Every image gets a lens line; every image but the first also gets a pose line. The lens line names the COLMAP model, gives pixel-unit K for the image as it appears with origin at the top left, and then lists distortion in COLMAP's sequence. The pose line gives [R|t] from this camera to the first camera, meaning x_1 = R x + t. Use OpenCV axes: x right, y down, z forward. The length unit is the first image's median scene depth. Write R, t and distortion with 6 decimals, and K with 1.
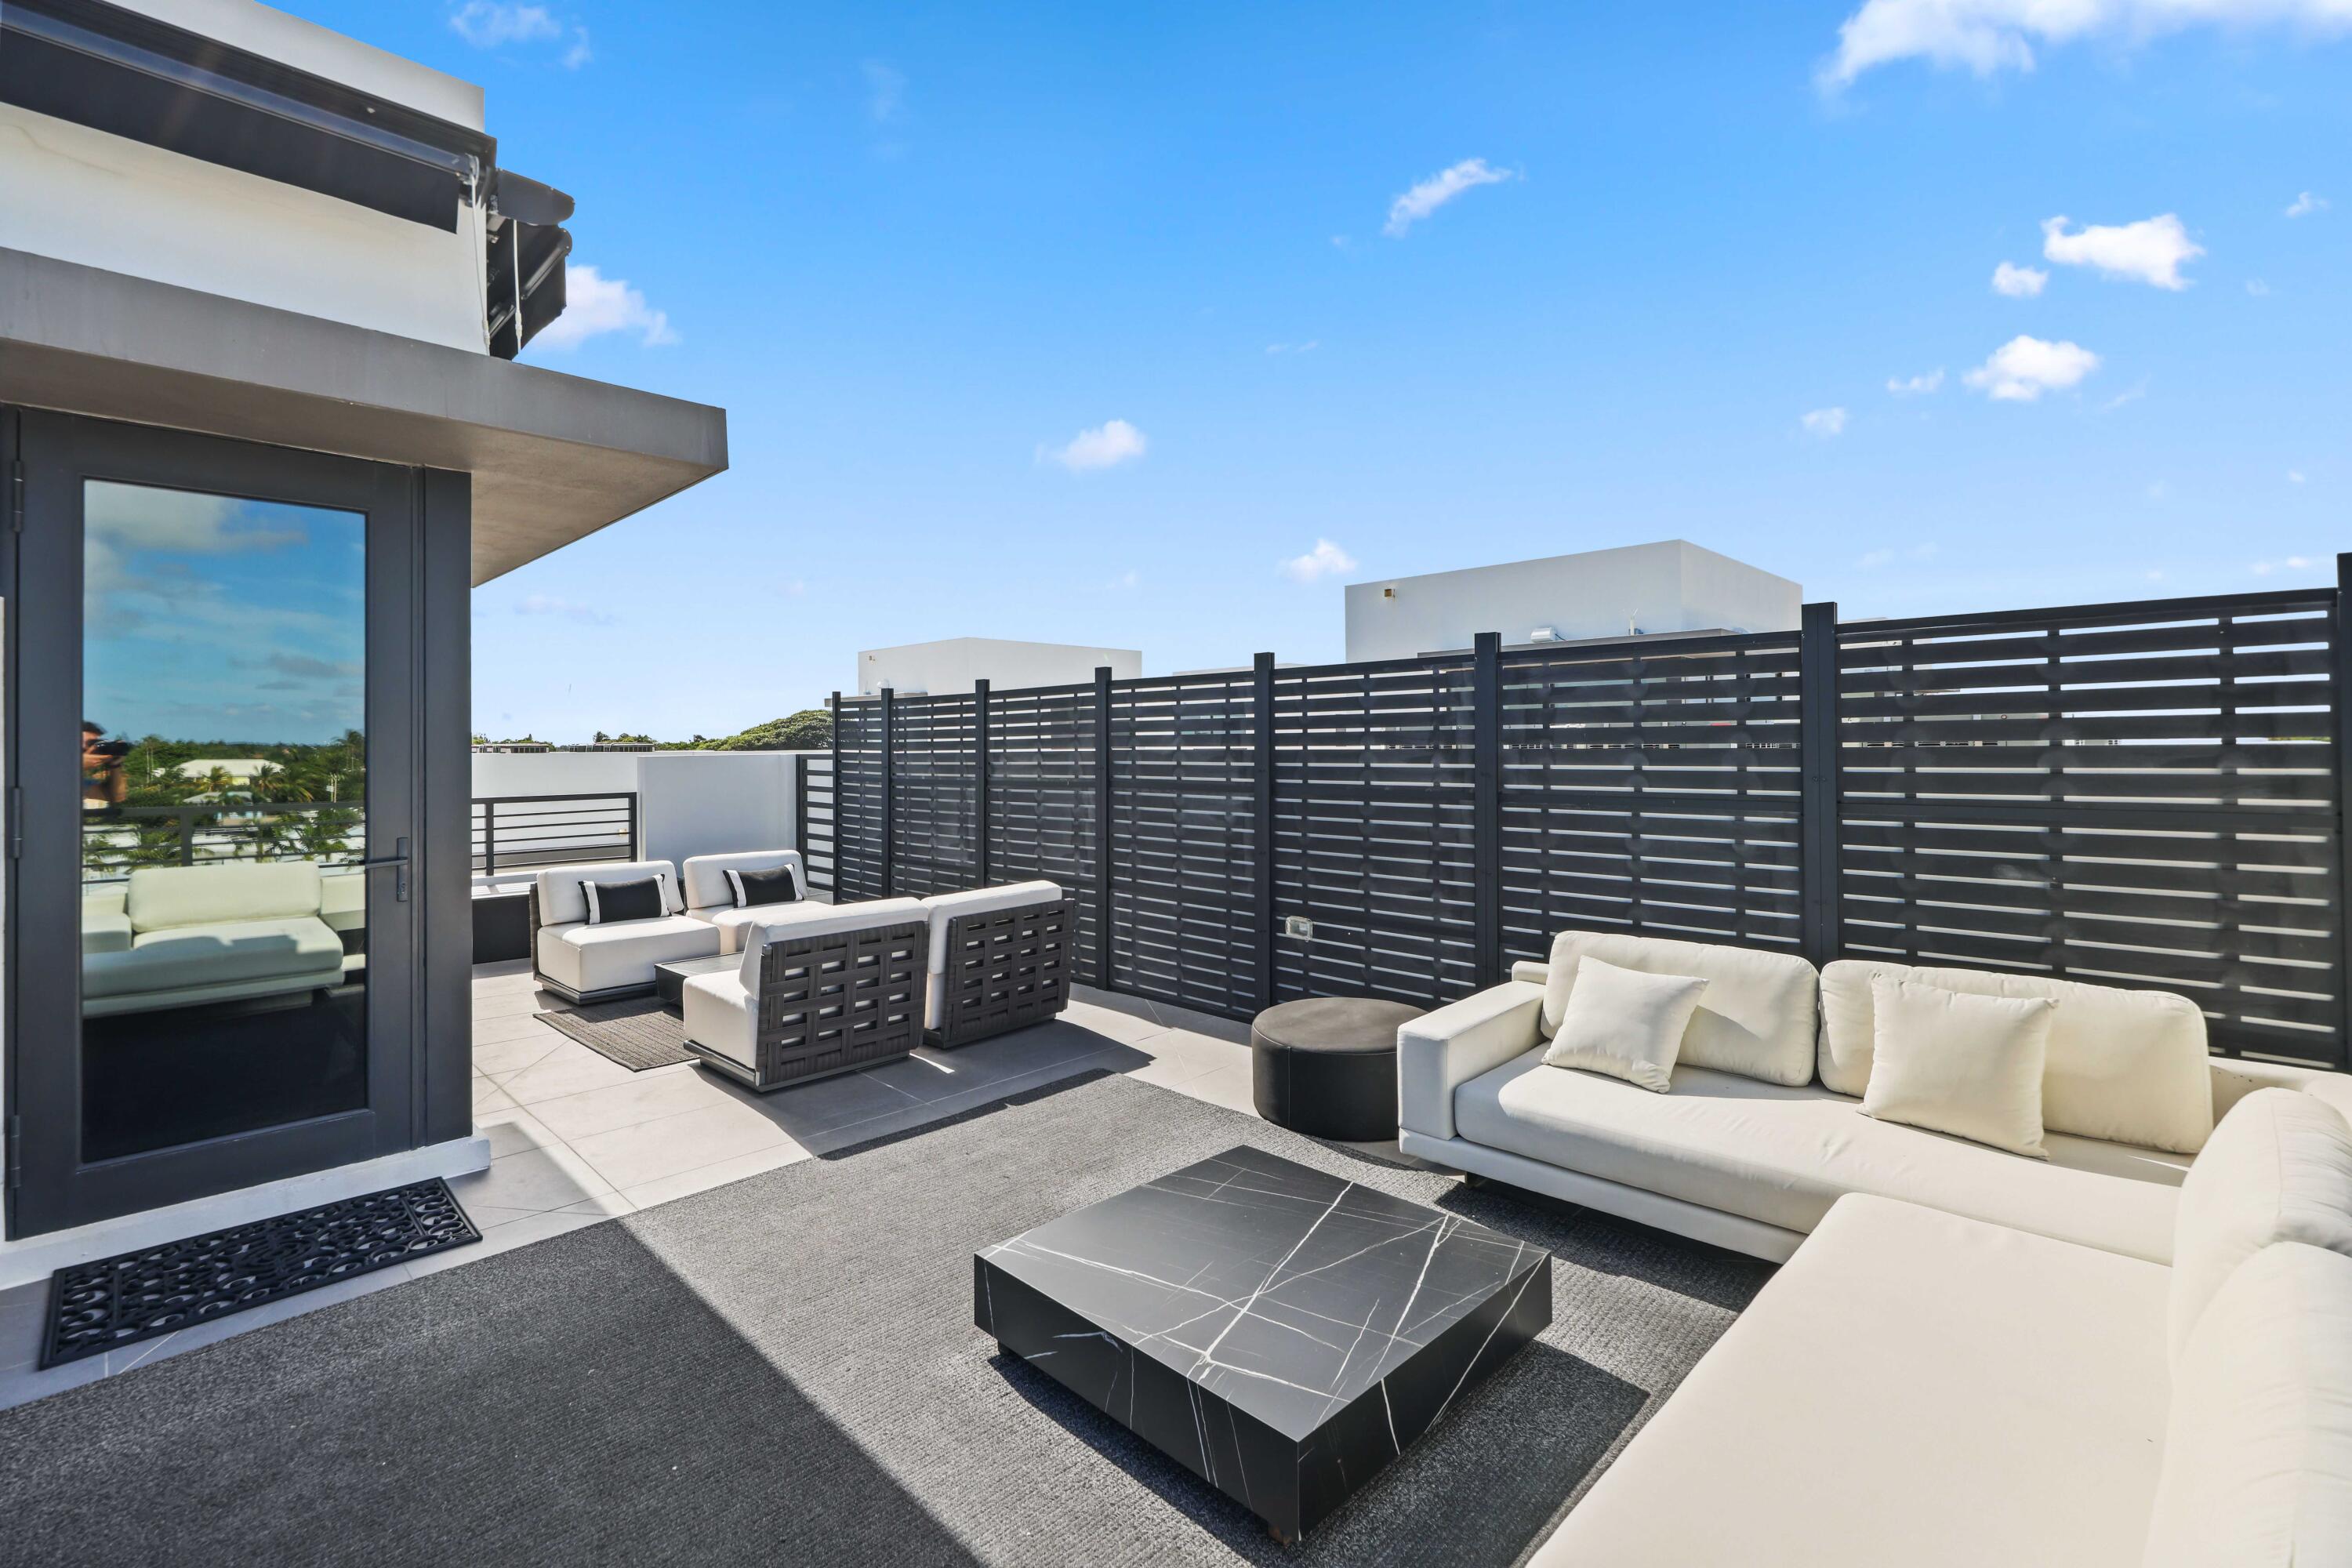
lens RADIAL K [[1040.2, 0, 1169.7], [0, 1040.2, 737.9], [0, 0, 1]] dist [-0.000529, -0.000306]
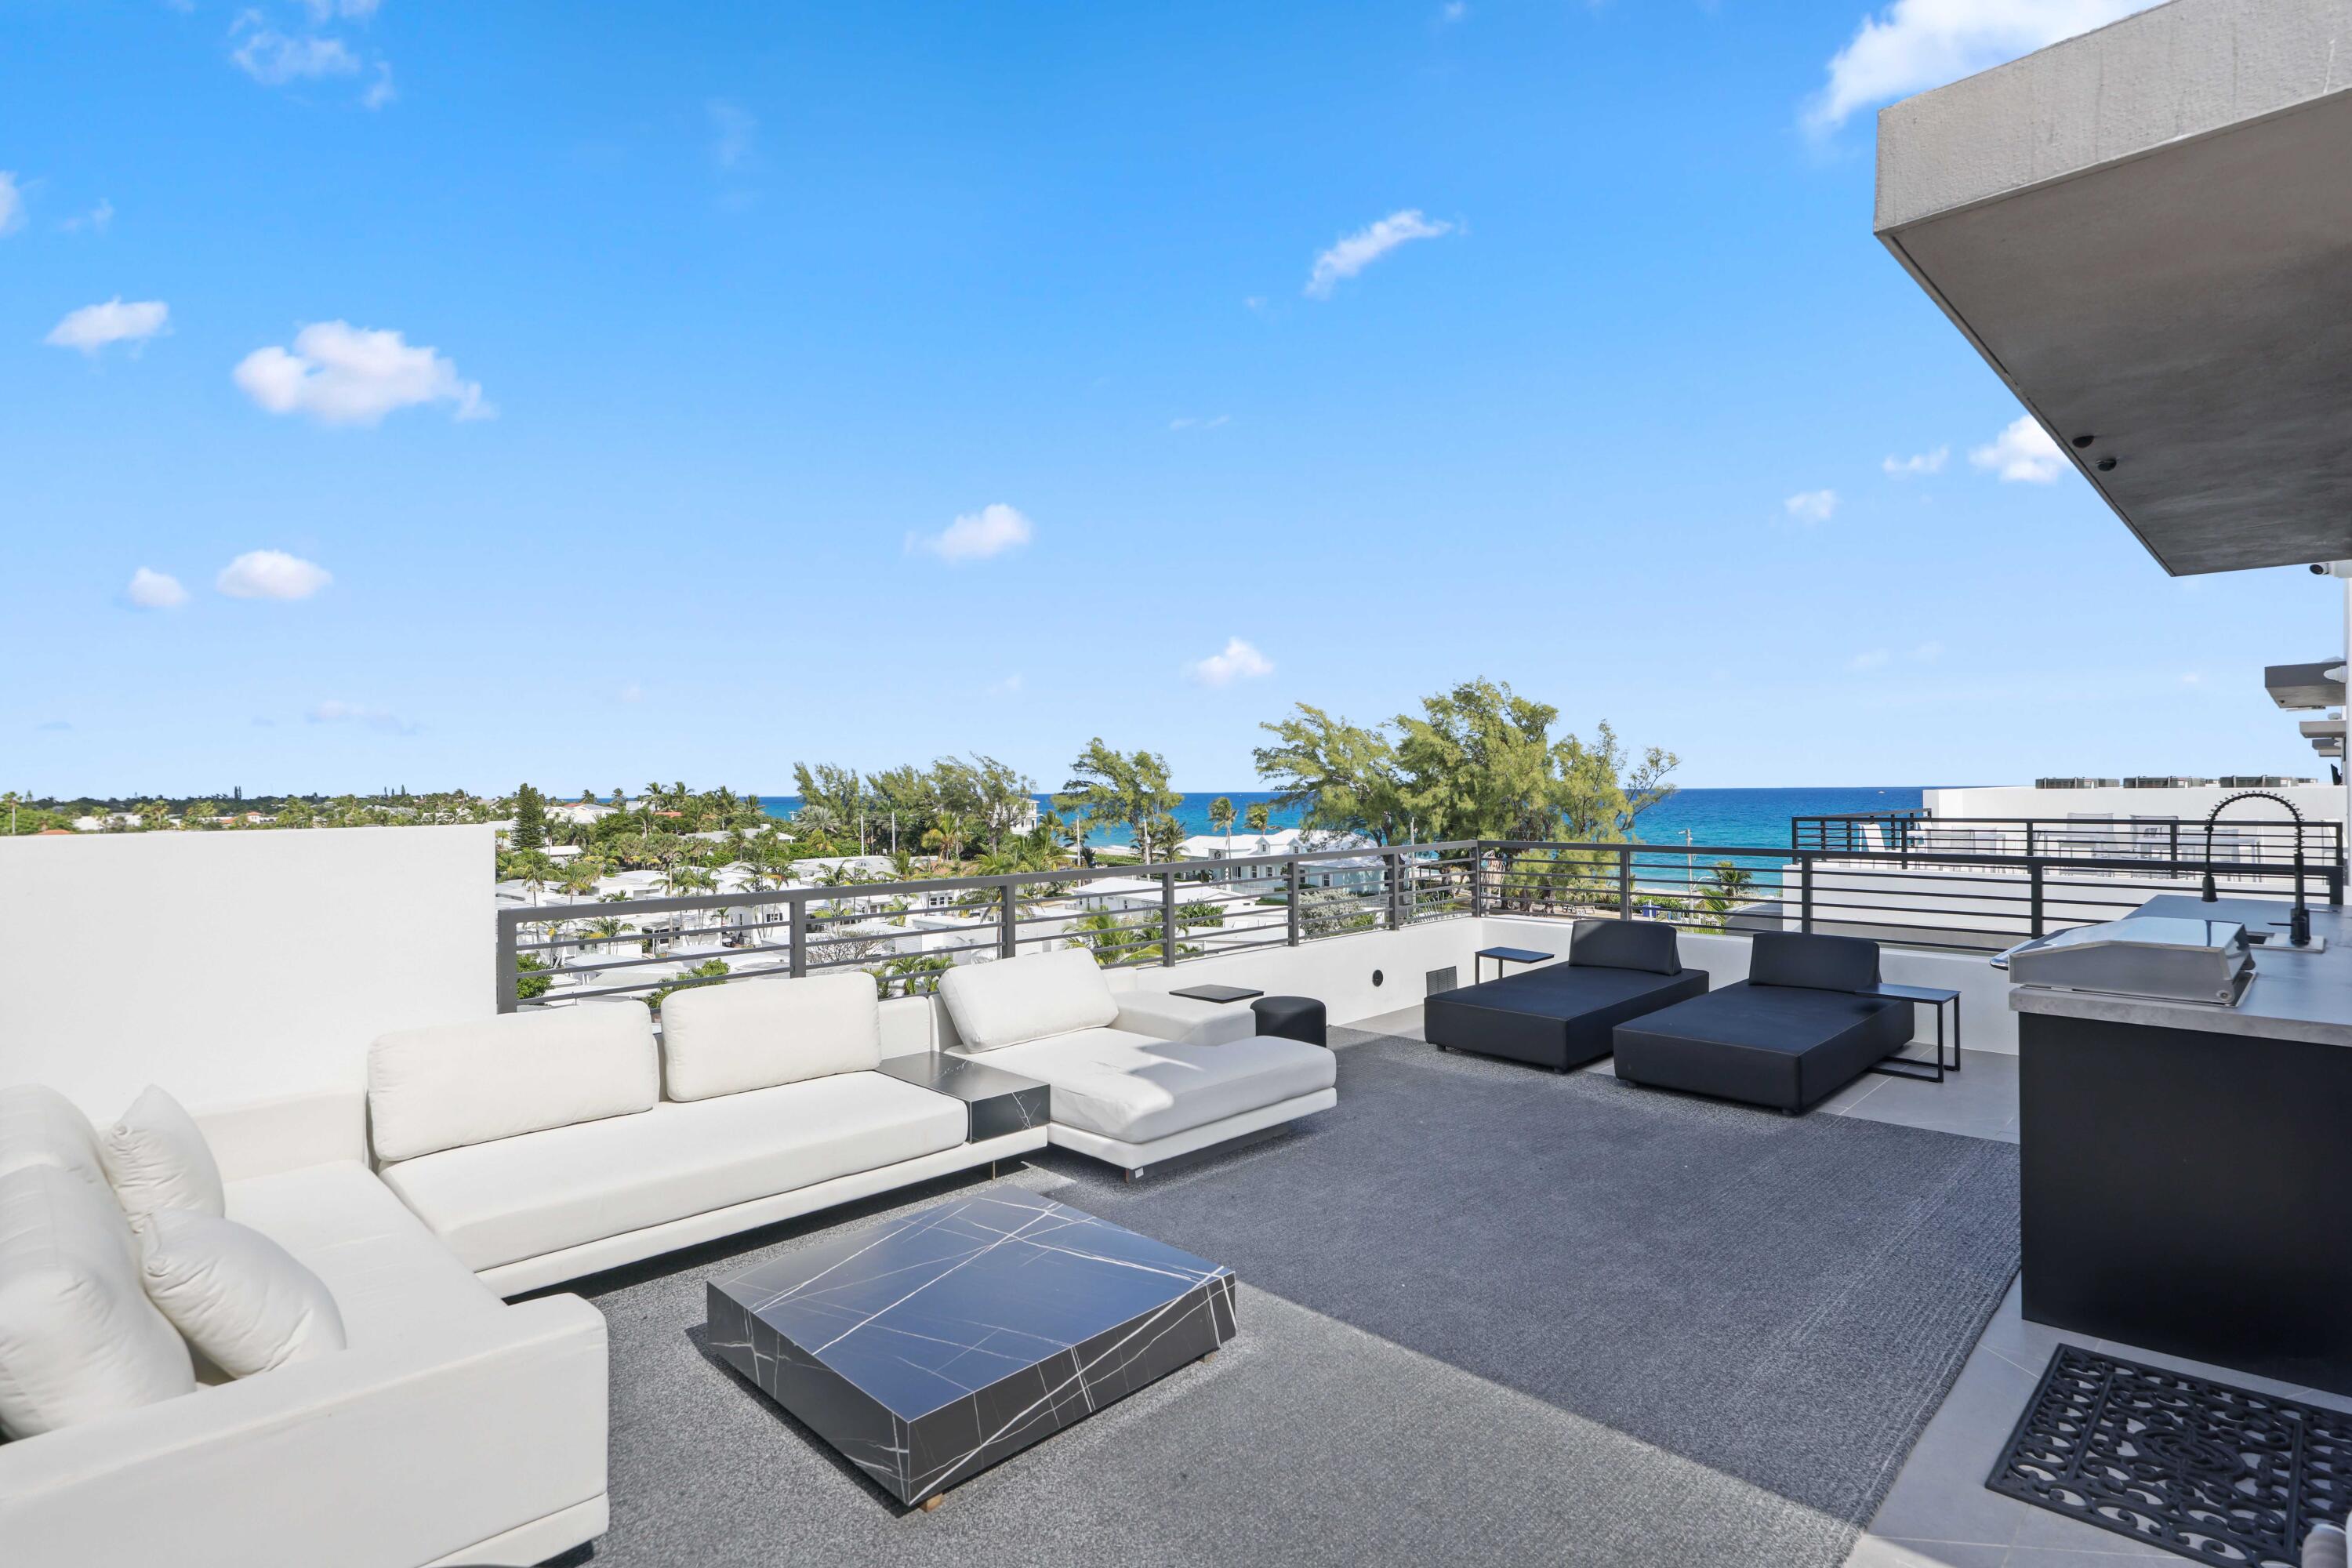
lens RADIAL K [[1145.7, 0, 1183.1], [0, 1145.7, 789.8], [0, 0, 1]] dist [0.000656, 0.000199]
pose [[-0.999829, 0.018479, -0.000315, -0.093366], [0.018481, 0.999808, -0.006454, -0.003874], [0.000196, -0.006459, -0.999979, 1.453587]]
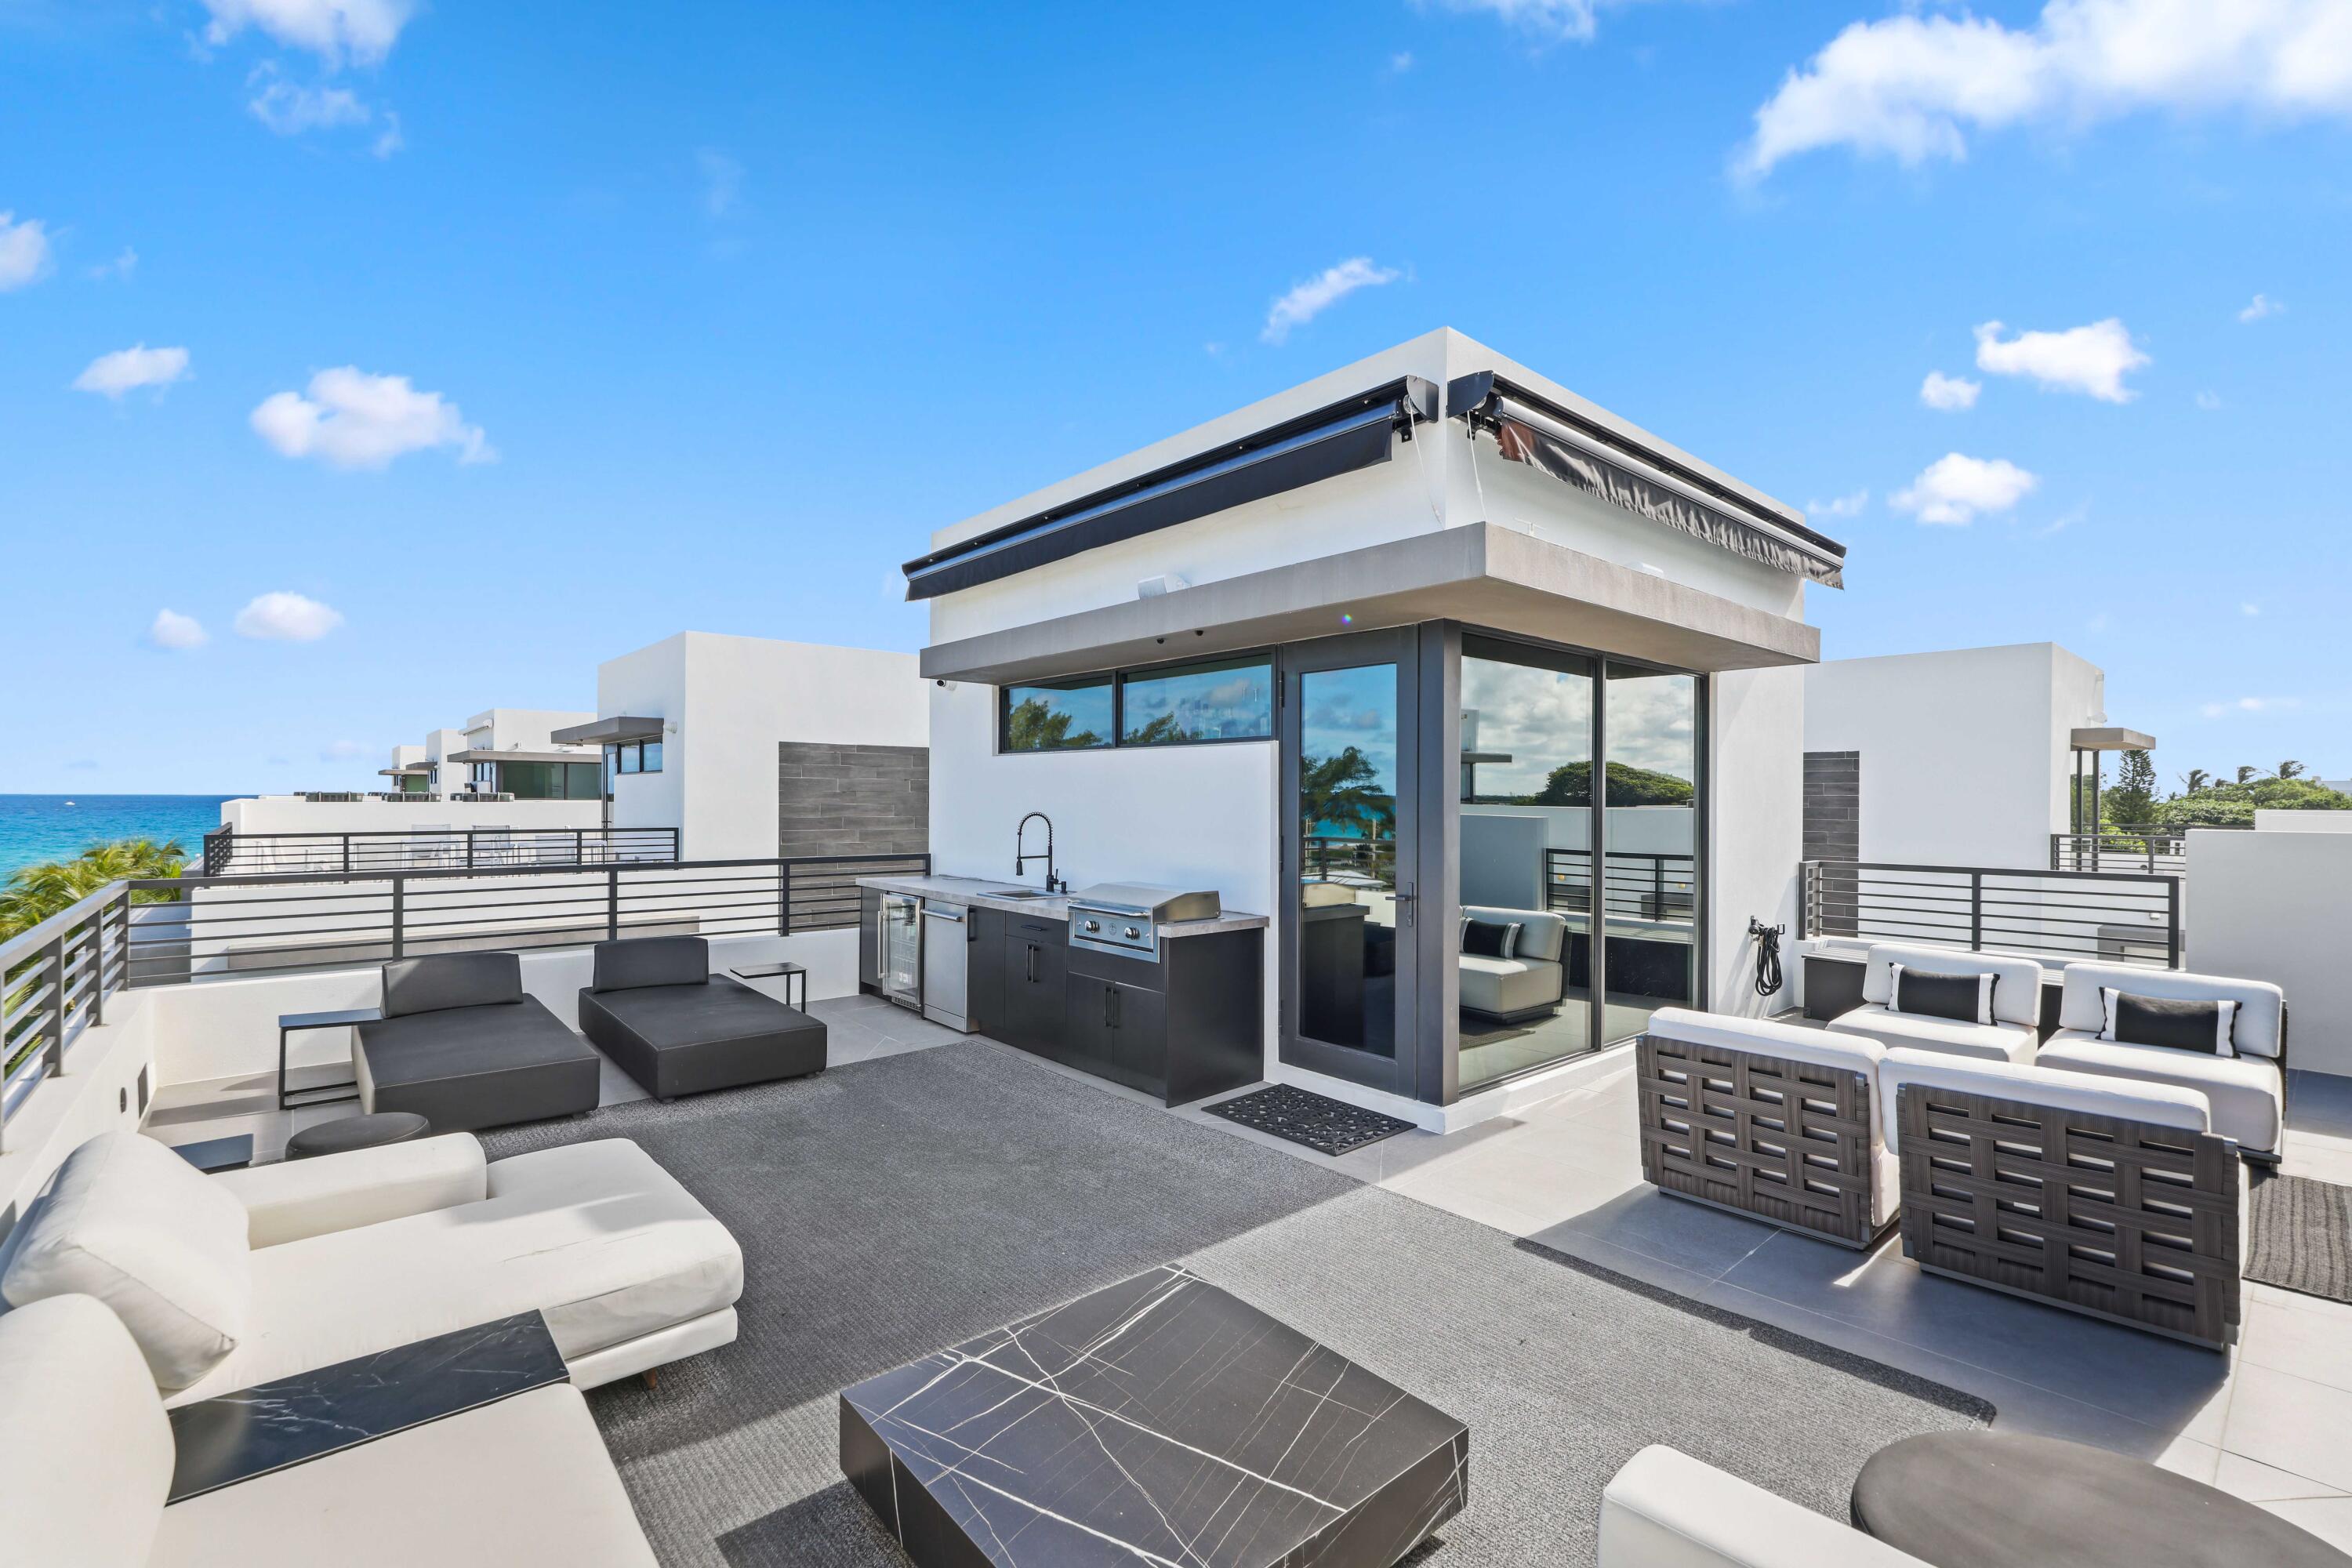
lens RADIAL K [[1019.5, 0, 1183.7], [0, 1019.5, 801.1], [0, 0, 1]] dist [0.000291, -0.000412]
pose [[-0.068713, 0.012975, -0.997552, 0.640535], [0.002489, 0.999915, 0.012835, -0.032908], [0.997633, -0.001601, -0.068740, 0.718102]]
